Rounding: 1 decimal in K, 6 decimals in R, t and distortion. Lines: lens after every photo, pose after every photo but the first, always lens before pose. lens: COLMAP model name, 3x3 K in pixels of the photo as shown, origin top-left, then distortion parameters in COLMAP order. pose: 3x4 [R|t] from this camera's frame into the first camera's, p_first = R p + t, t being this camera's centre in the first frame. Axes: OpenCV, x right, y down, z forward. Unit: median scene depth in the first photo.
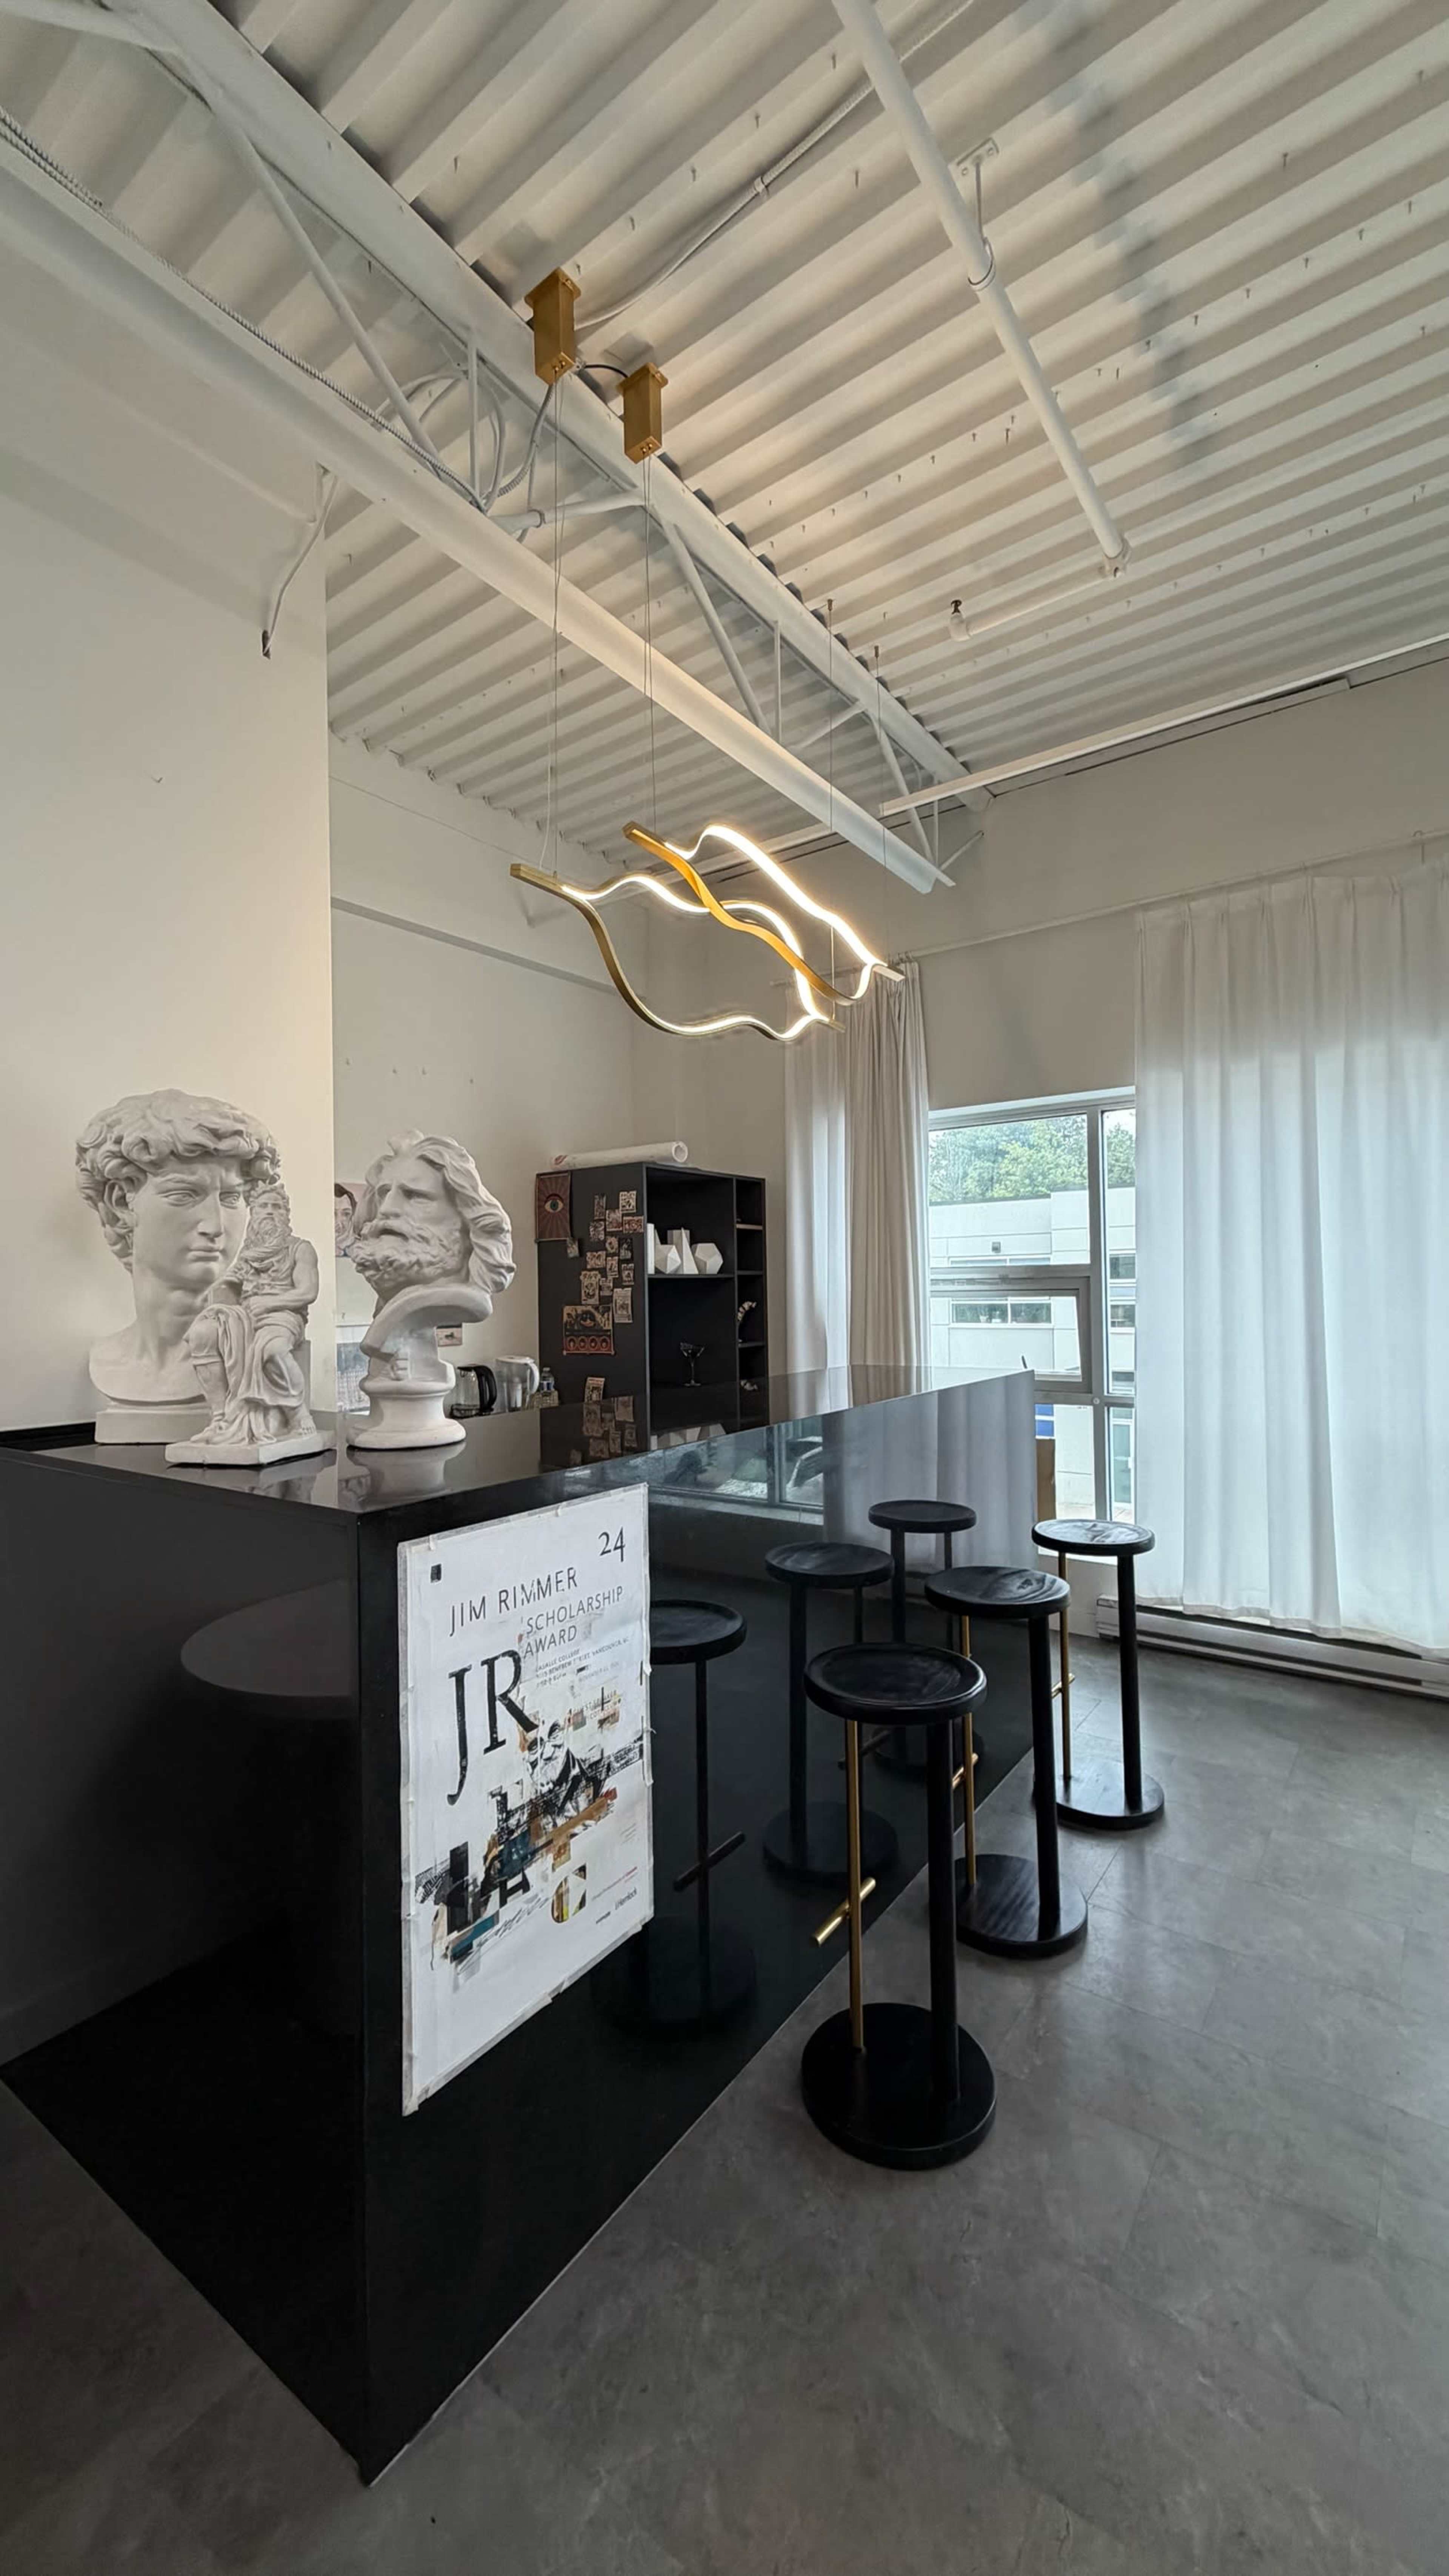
lens RADIAL K [[1025.9, 0, 723.0], [0, 1025.9, 1287.3], [0, 0, 1]] dist [0.000043, 0.000000]
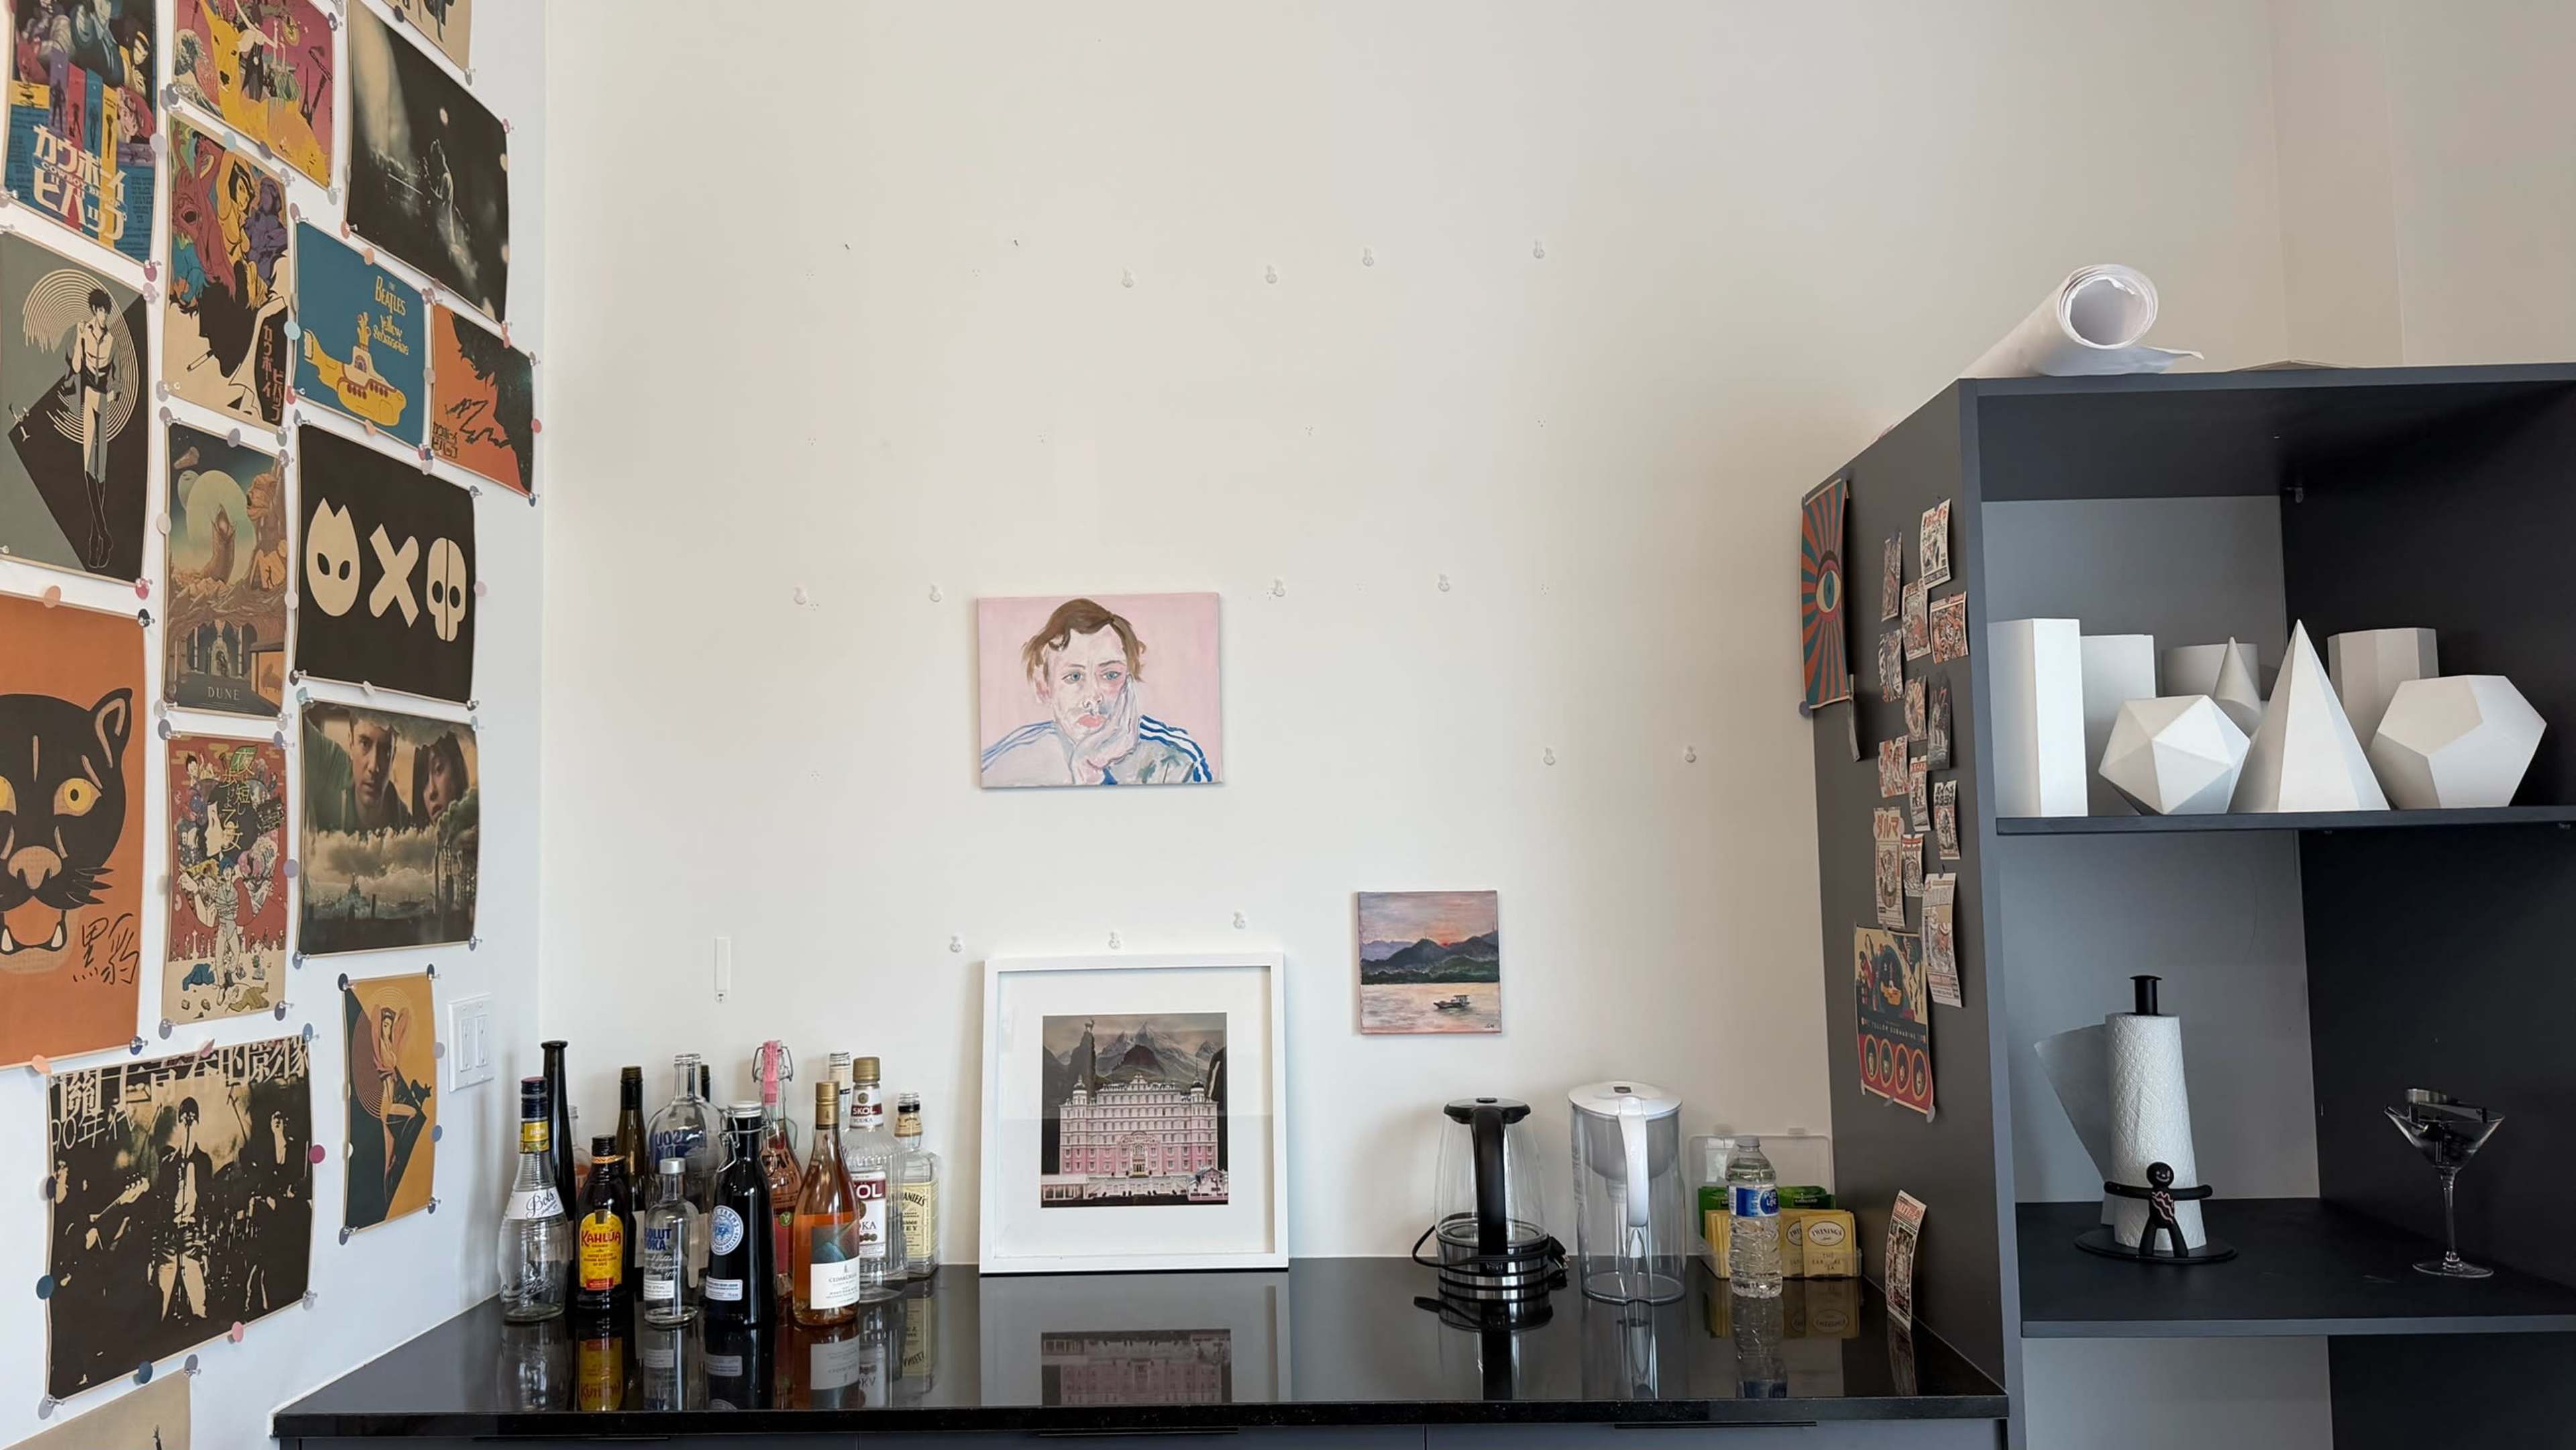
lens RADIAL K [[1836.8, 0, 1284.1], [0, 1836.8, 731.0], [0, 0, 1]] dist [-0.003880, 0.001620]
pose [[0.553282, -0.050462, -0.831464, 0.206428], [0.013697, 0.998580, -0.051490, -0.012684], [0.832882, 0.017100, 0.553187, 0.582712]]
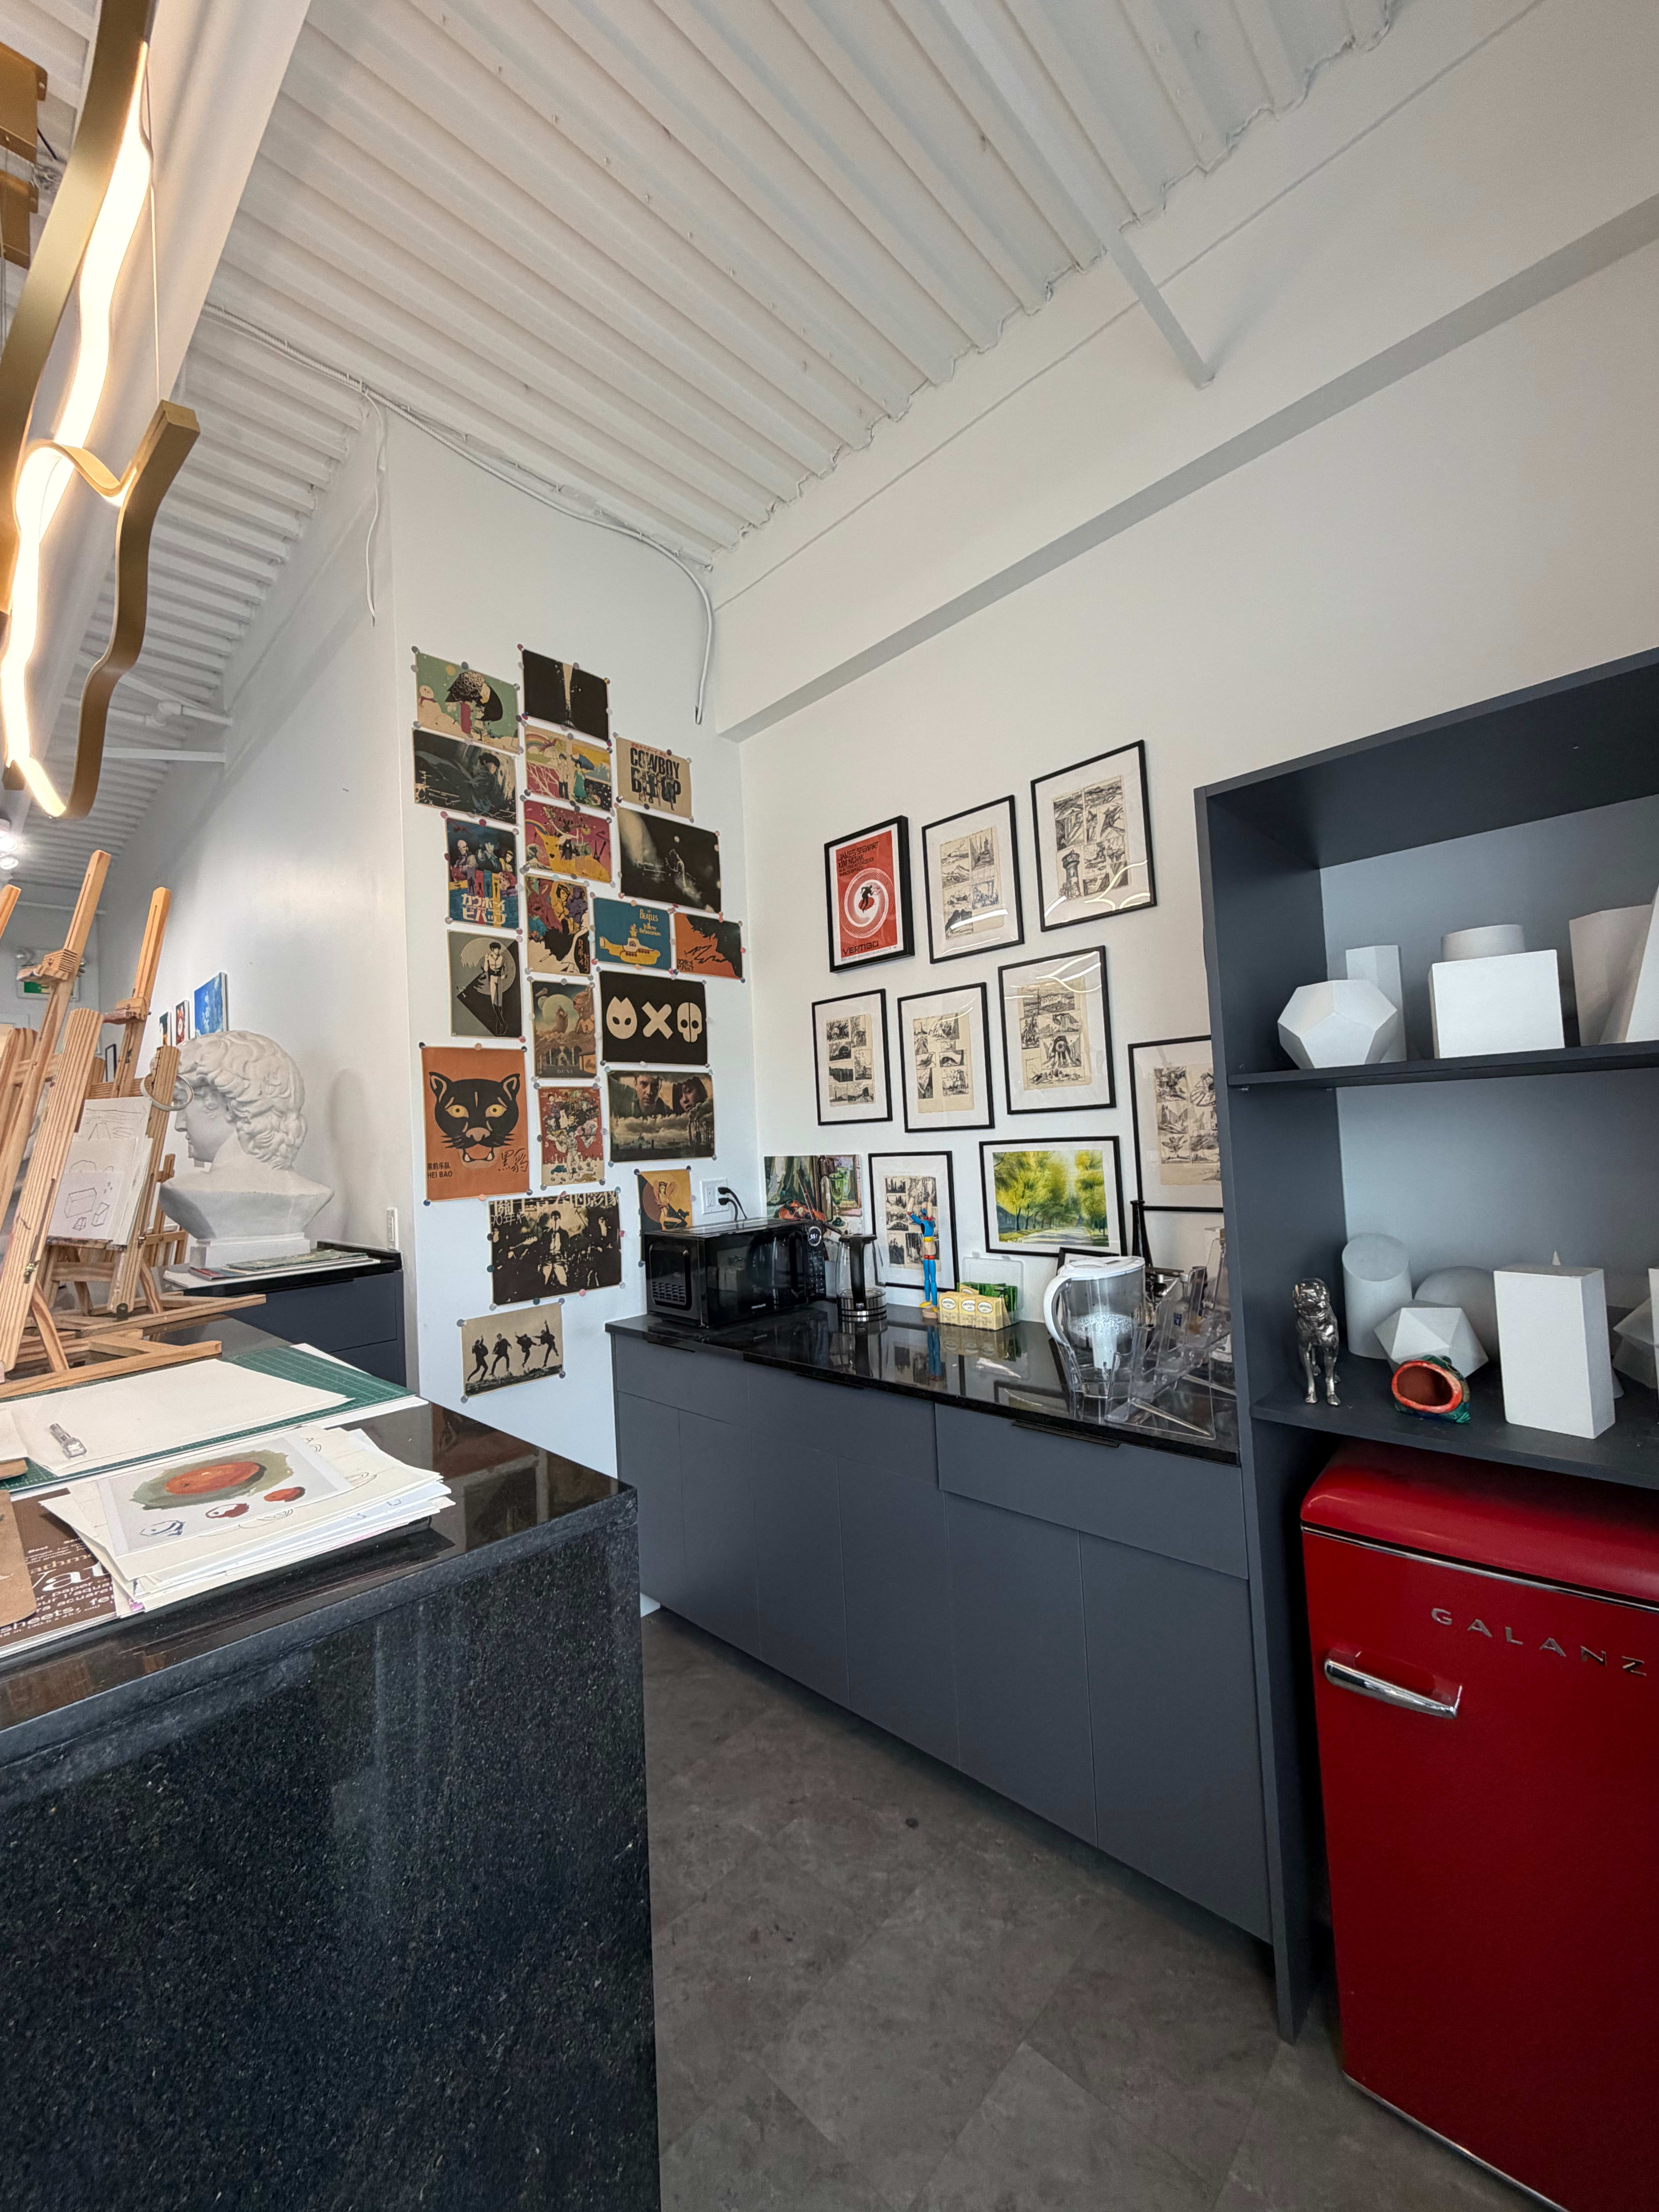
lens RADIAL K [[882.5, 0, 829.9], [0, 882.5, 1101.3], [0, 0, 1]] dist [-0.000584, -0.000011]
pose [[-0.132738, -0.019607, -0.990957, 0.267660], [0.059672, 0.997833, -0.027736, -0.001430], [0.989353, -0.062814, -0.131281, 0.831337]]
